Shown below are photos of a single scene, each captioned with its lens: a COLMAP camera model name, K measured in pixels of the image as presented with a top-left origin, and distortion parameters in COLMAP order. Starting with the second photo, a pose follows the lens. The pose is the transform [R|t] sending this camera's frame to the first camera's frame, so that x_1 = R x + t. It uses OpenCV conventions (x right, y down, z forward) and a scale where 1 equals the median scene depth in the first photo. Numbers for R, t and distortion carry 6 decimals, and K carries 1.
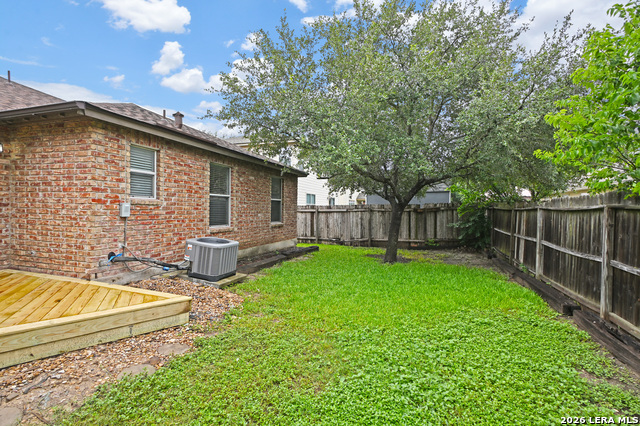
lens RADIAL K [[310.7, 0, 322.7], [0, 310.7, 213.3], [0, 0, 1]] dist [-0.001468, -0.000157]
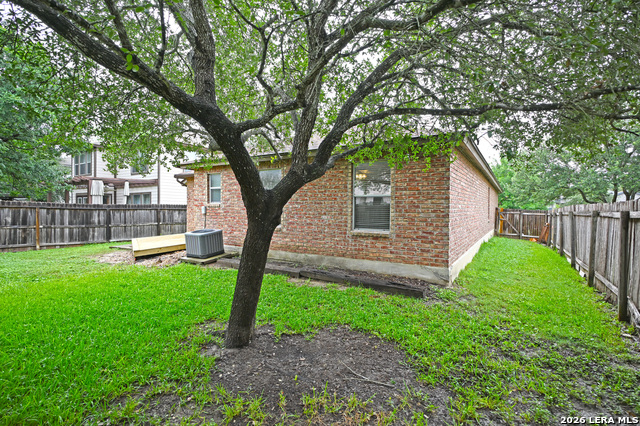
lens RADIAL K [[310.7, 0, 322.7], [0, 310.7, 213.3], [0, 0, 1]] dist [-0.001468, -0.000157]
pose [[-0.235186, 0.011176, -0.971886, 0.913143], [-0.014180, 0.999788, 0.014928, -0.025852], [0.971847, 0.017292, -0.234978, 1.885318]]
